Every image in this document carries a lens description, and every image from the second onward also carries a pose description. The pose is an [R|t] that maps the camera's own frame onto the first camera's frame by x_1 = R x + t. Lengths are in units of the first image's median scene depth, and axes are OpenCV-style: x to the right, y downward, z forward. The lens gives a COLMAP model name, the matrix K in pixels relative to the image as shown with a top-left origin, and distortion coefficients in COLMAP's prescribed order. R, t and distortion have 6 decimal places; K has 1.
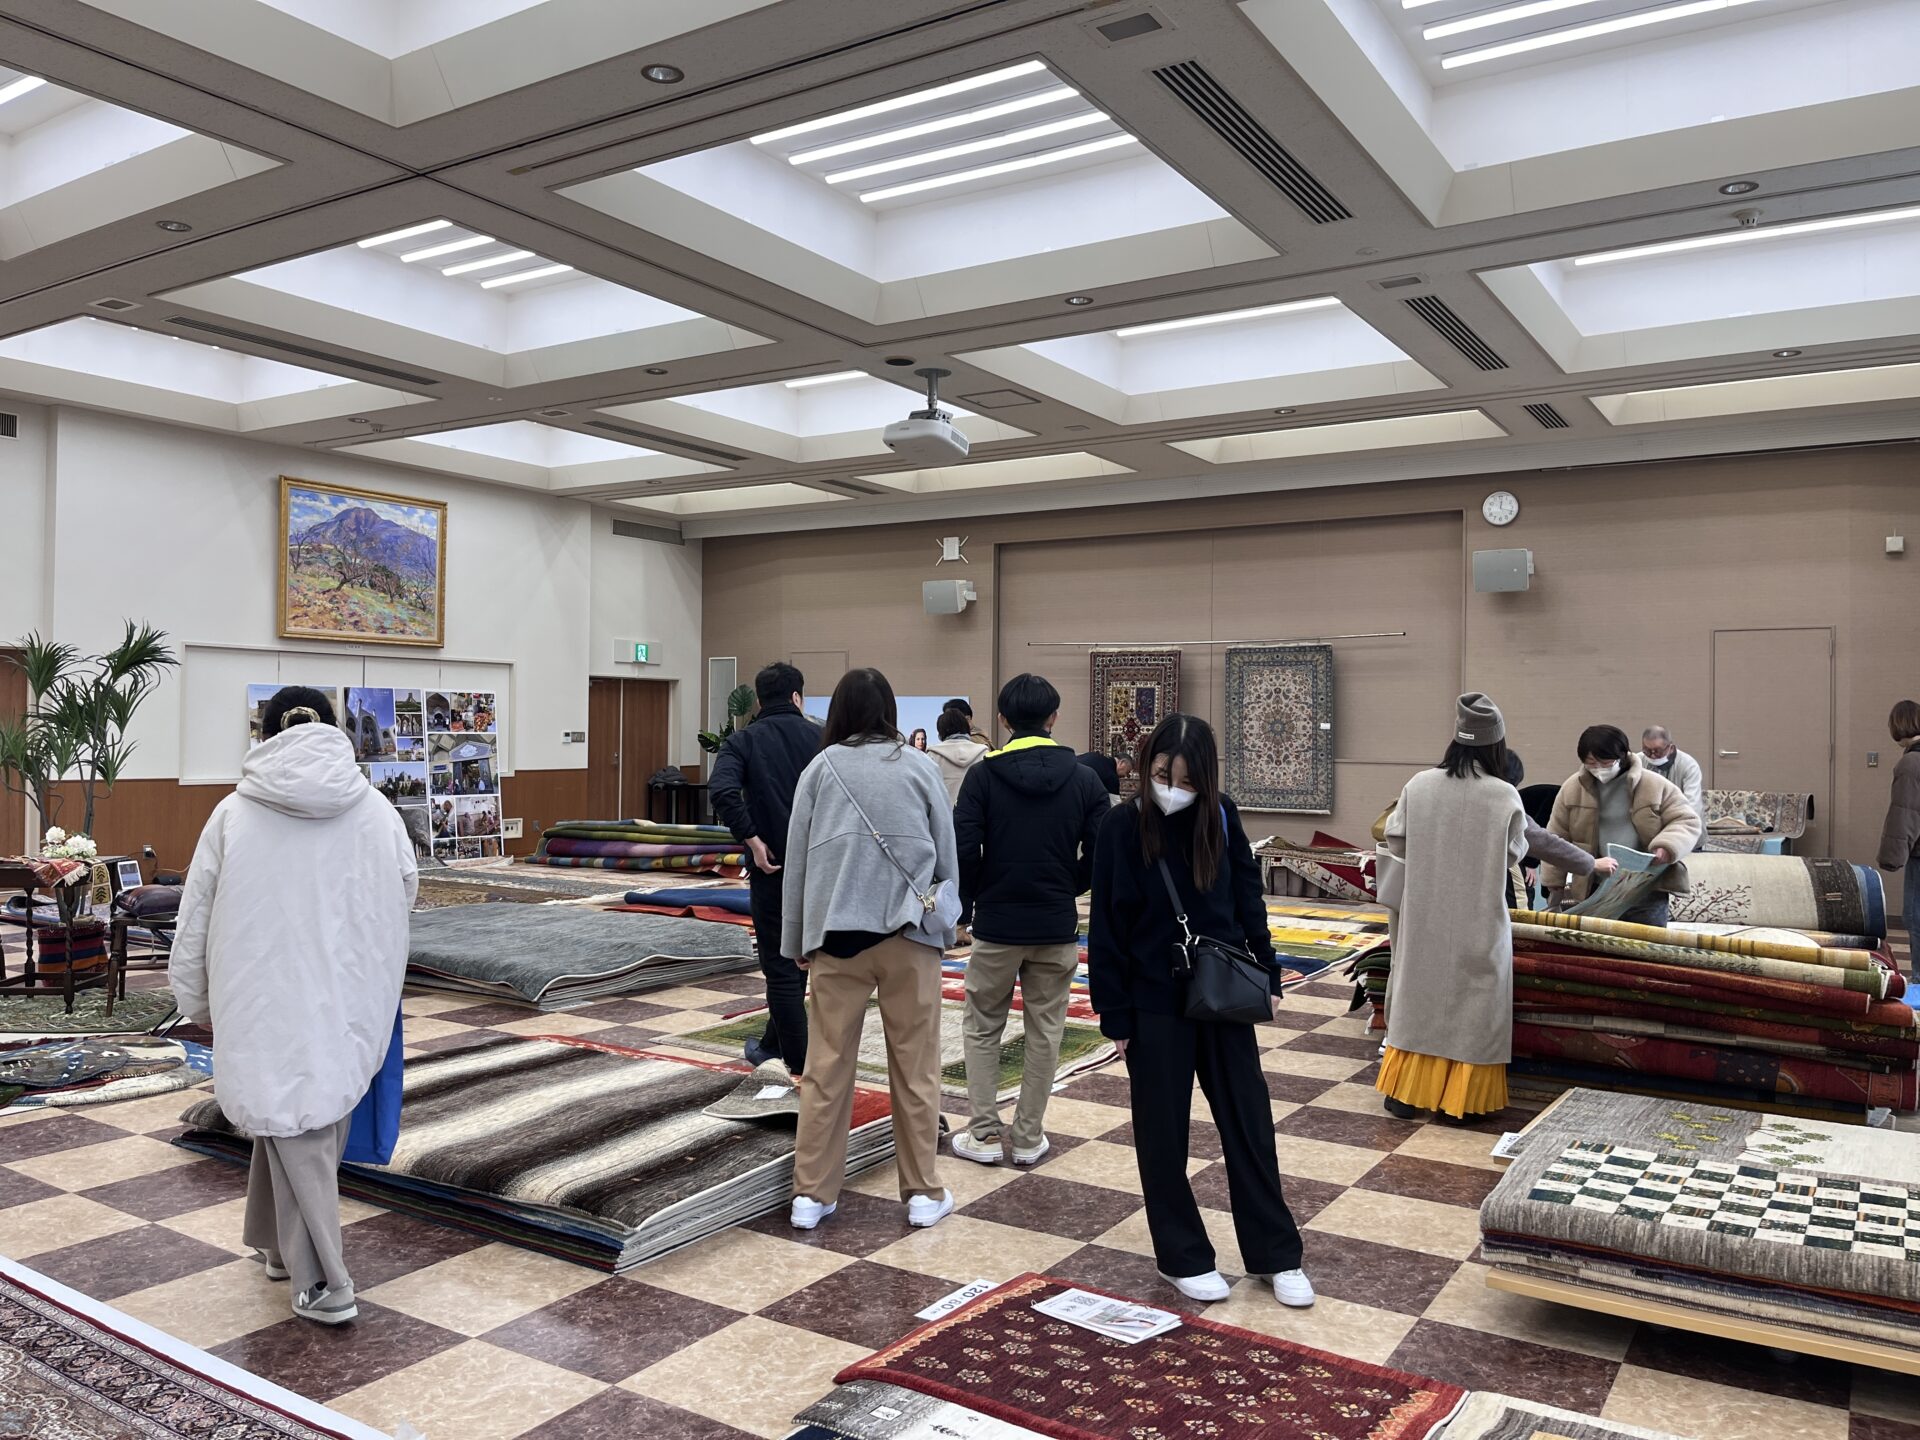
lens RADIAL K [[1474.5, 0, 963.6], [0, 1474.5, 728.5], [0, 0, 1]] dist [0.042935, -0.047073]
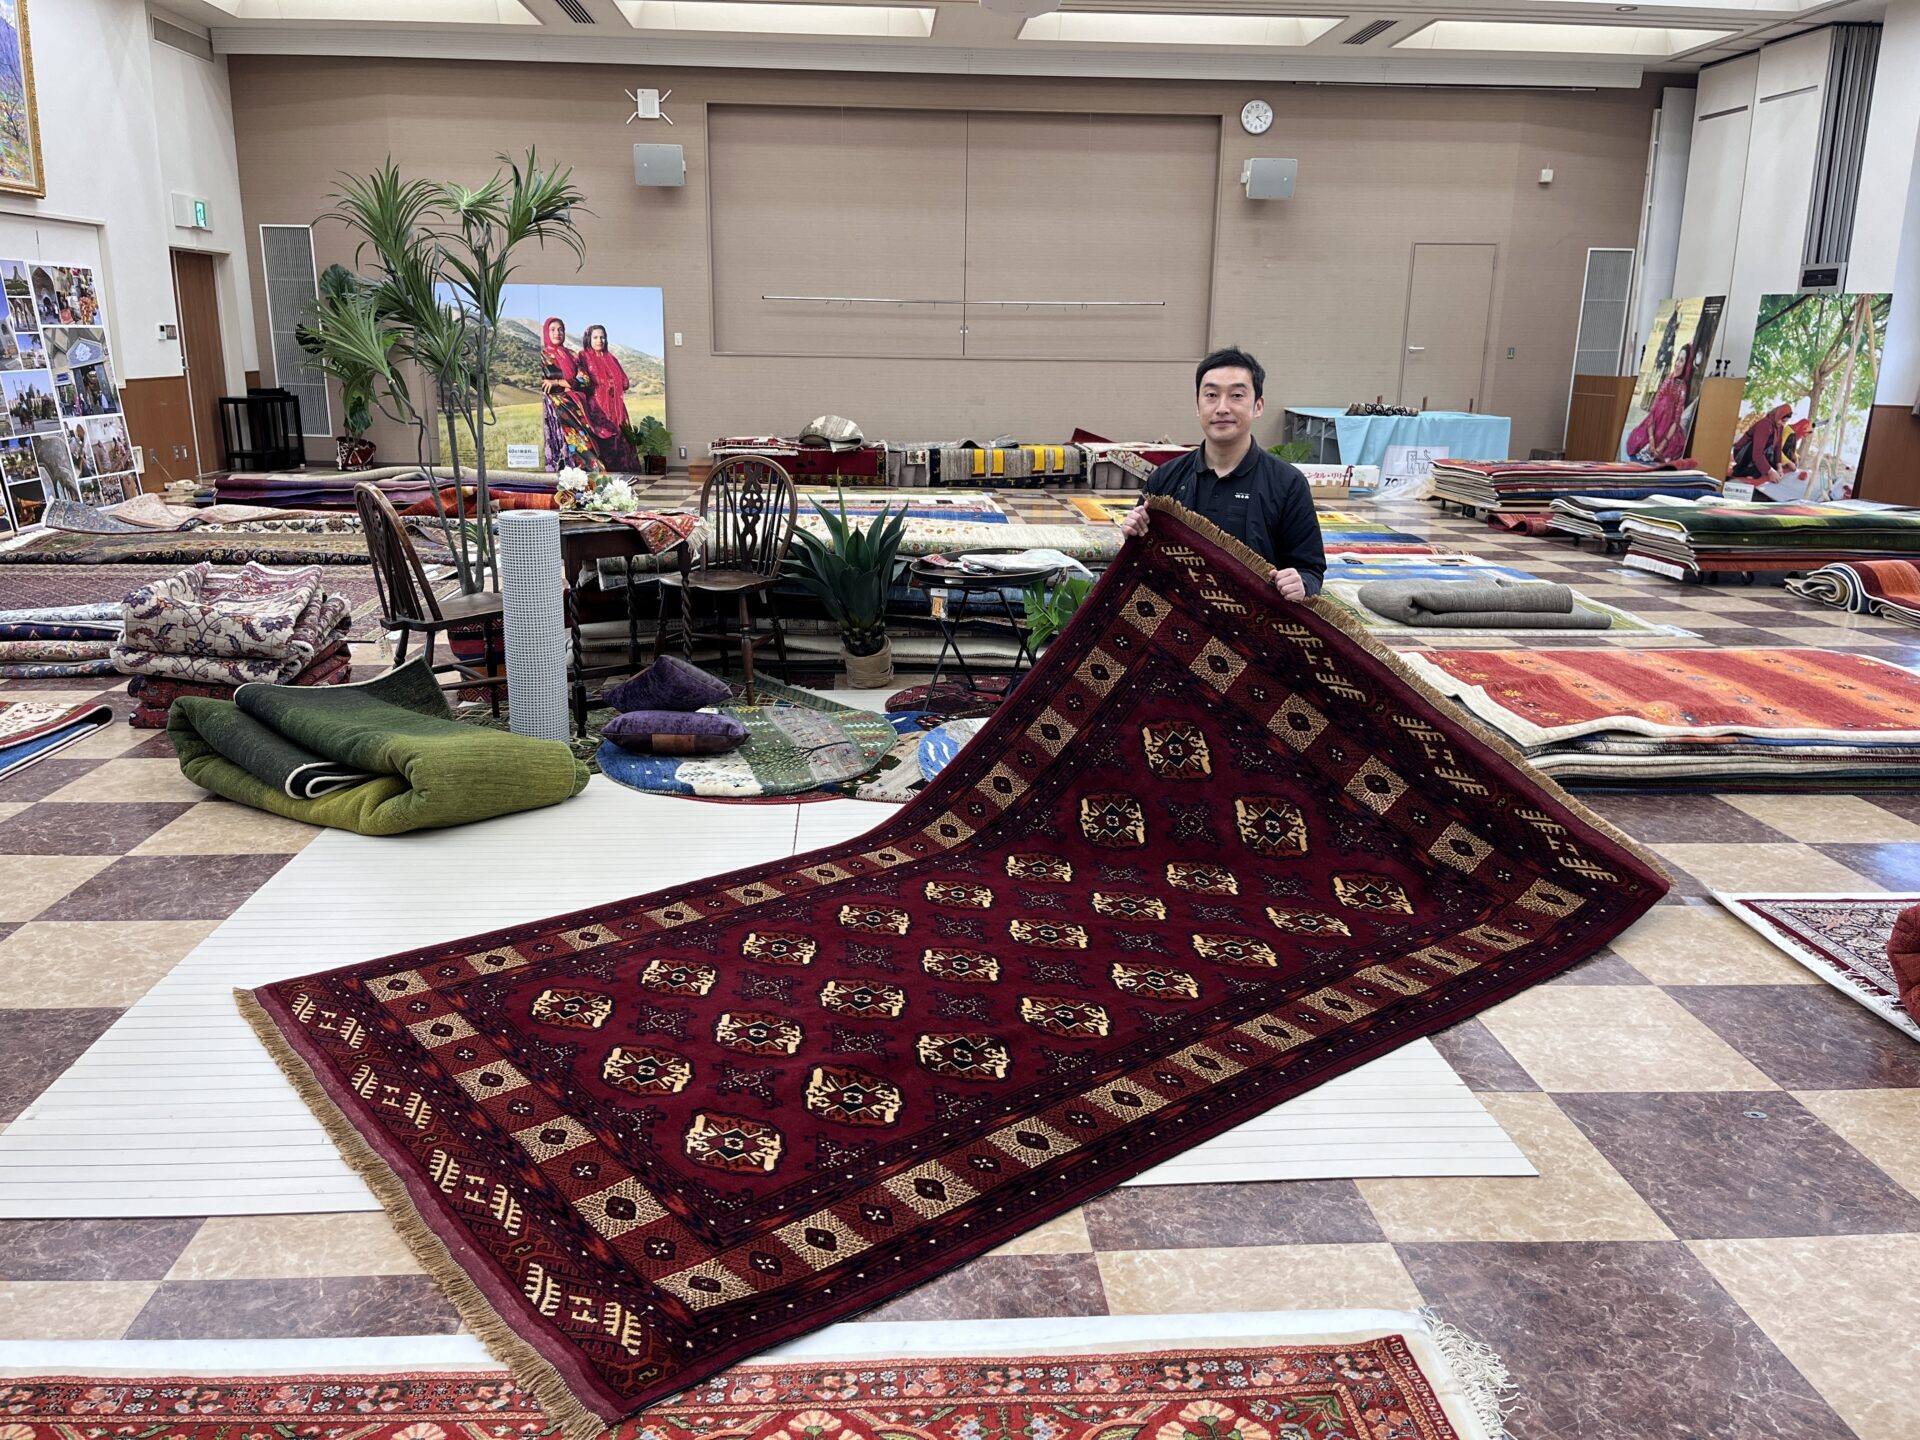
lens RADIAL K [[1474.5, 0, 971.1], [0, 1474.5, 721.3], [0, 0, 1]] dist [0.042935, -0.047073]
pose [[0.810445, -0.147664, 0.566899, -0.430924], [-0.004976, 0.965940, 0.258719, -0.000907], [-0.585794, -0.212499, 0.782106, 0.156315]]
